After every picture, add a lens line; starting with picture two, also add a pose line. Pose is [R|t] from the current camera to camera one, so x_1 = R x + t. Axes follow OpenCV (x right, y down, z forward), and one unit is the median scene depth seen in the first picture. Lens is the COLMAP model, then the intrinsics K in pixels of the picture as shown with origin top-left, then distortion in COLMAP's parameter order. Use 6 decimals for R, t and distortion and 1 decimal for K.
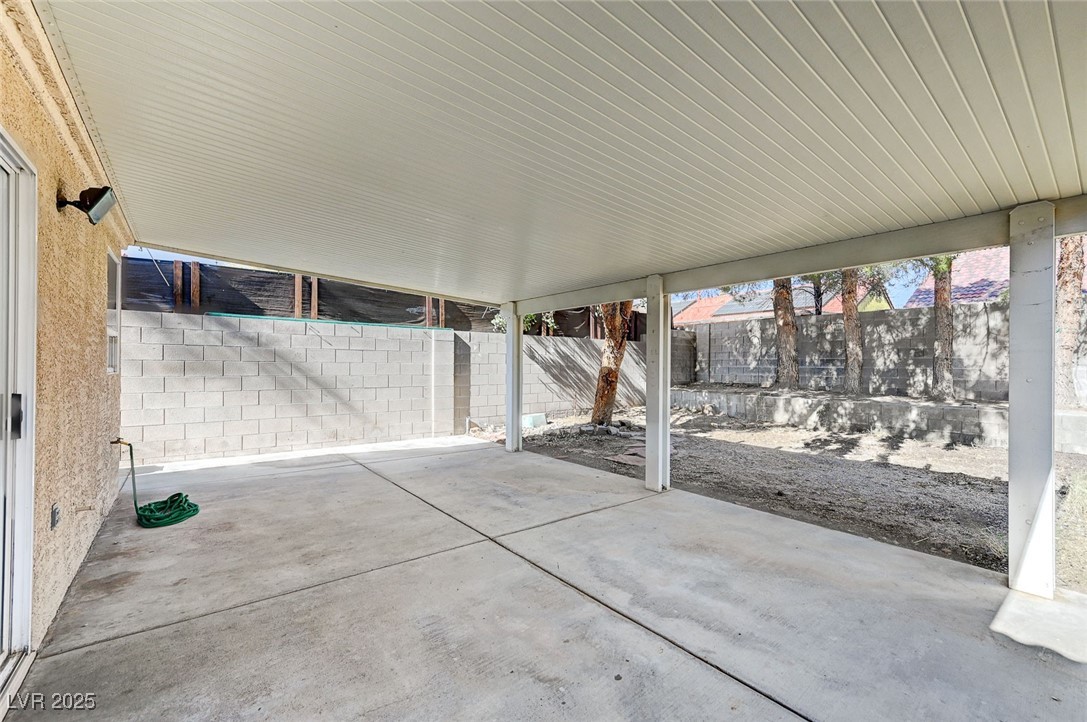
lens RADIAL K [[439.9, 0, 541.7], [0, 439.9, 365.2], [0, 0, 1]] dist [-0.001523, 0.000025]
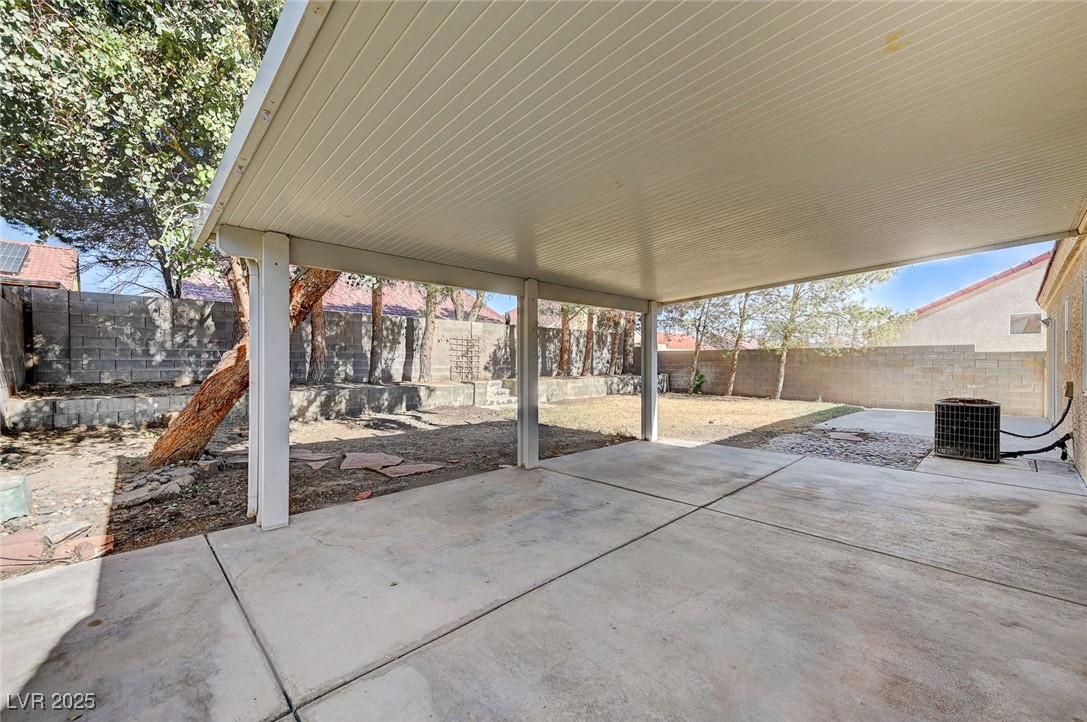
lens RADIAL K [[431.8, 0, 545.2], [0, 431.8, 371.3], [0, 0, 1]] dist [0.022693, 0.000459]
pose [[-0.077101, -0.028715, 0.996610, -0.922375], [-0.003981, 0.999586, 0.028493, 0.000520], [-0.997015, -0.001771, -0.077184, 1.132154]]
